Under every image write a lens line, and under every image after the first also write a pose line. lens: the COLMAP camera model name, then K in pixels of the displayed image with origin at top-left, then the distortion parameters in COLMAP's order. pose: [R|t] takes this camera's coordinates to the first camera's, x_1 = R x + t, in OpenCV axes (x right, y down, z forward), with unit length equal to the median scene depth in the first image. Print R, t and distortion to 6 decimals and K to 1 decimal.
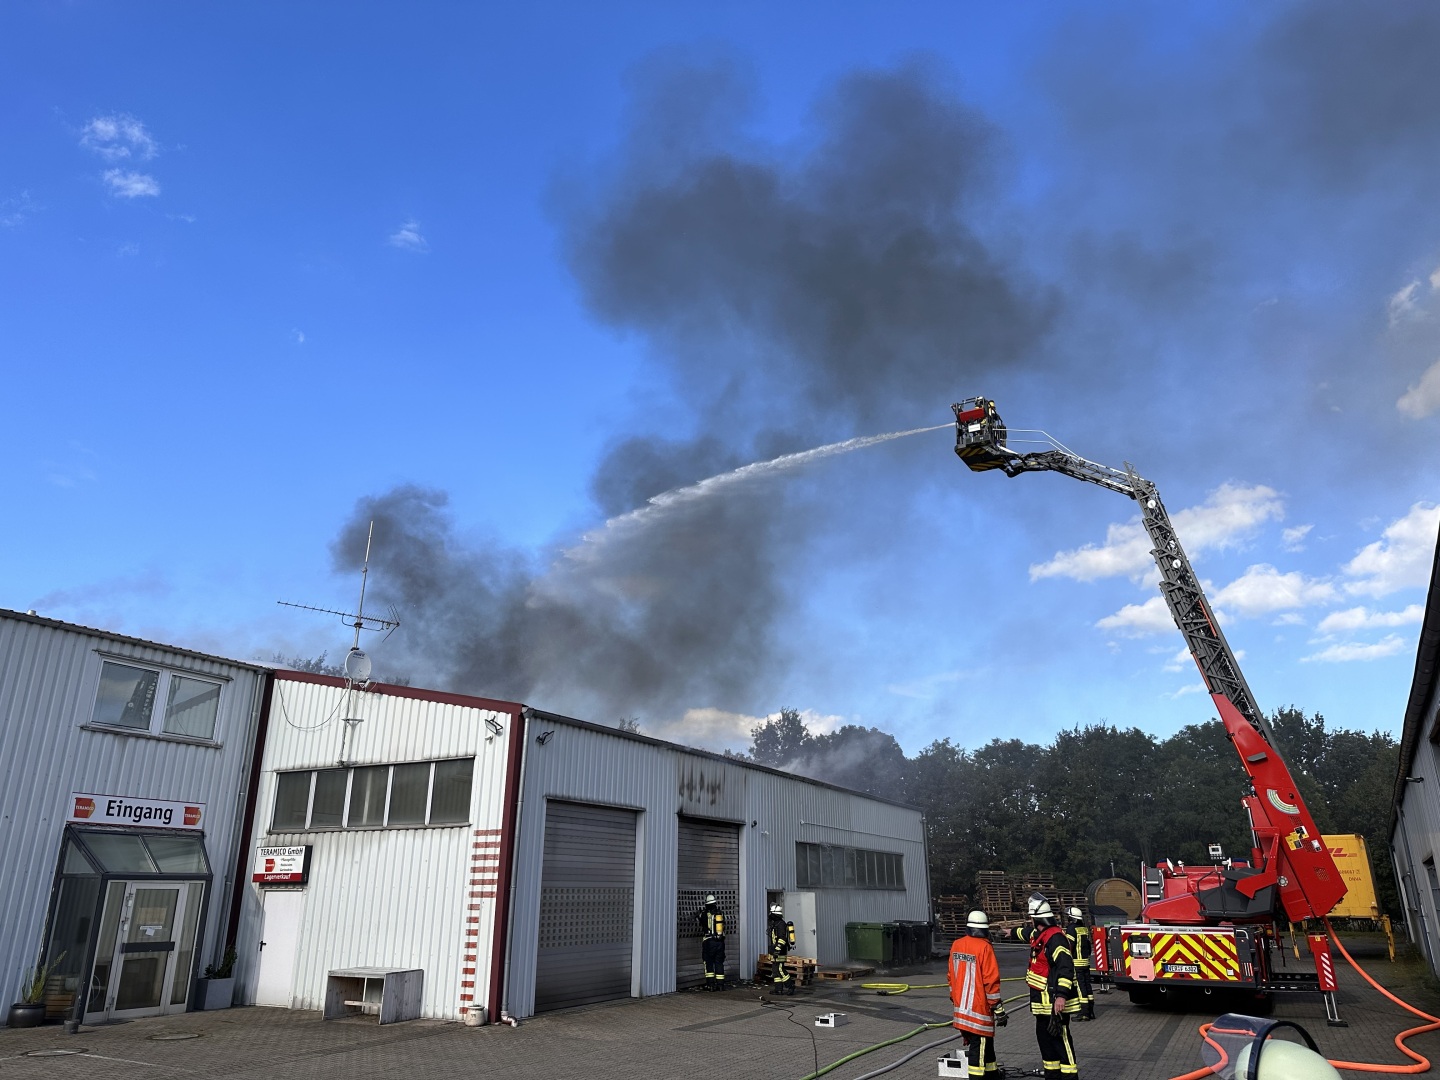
lens RADIAL K [[1017.0, 0, 708.3], [0, 1017.0, 543.8], [0, 0, 1]] dist [-0.009637, -0.003793]
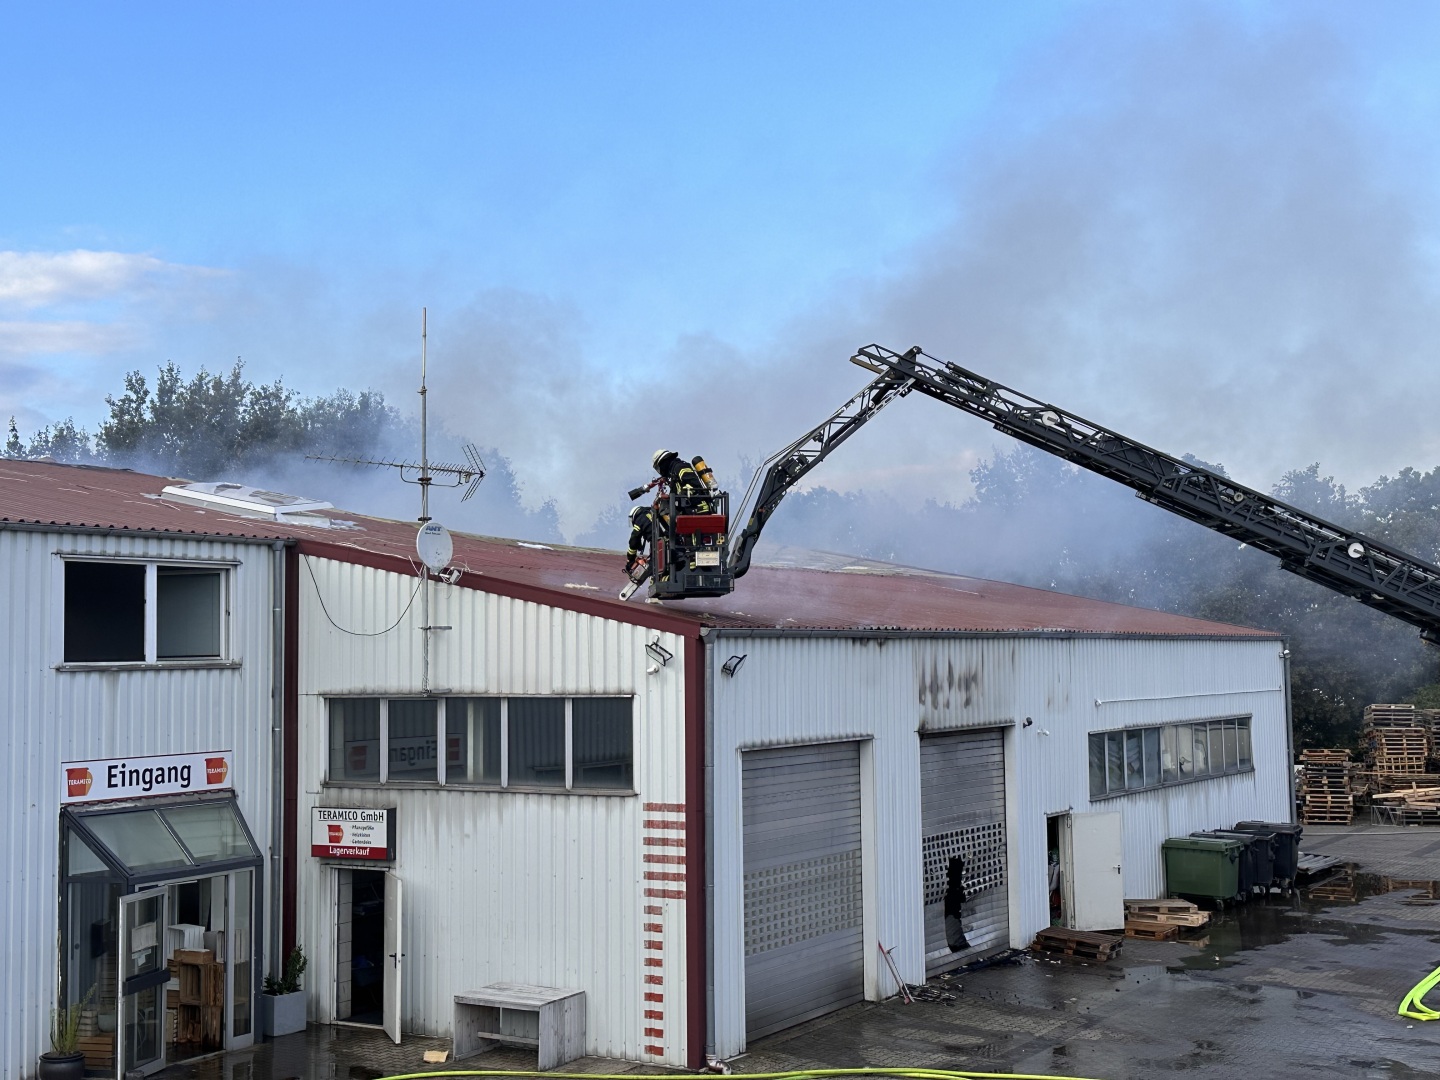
lens RADIAL K [[1856.4, 0, 720.0], [0, 1856.4, 540.0], [0, 0, 1]] dist [0.094838, -0.023696]
pose [[0.996788, -0.022695, -0.076801, -0.073204], [0.042768, 0.961654, 0.270909, -0.215972], [0.067708, -0.273324, 0.959536, -0.150493]]
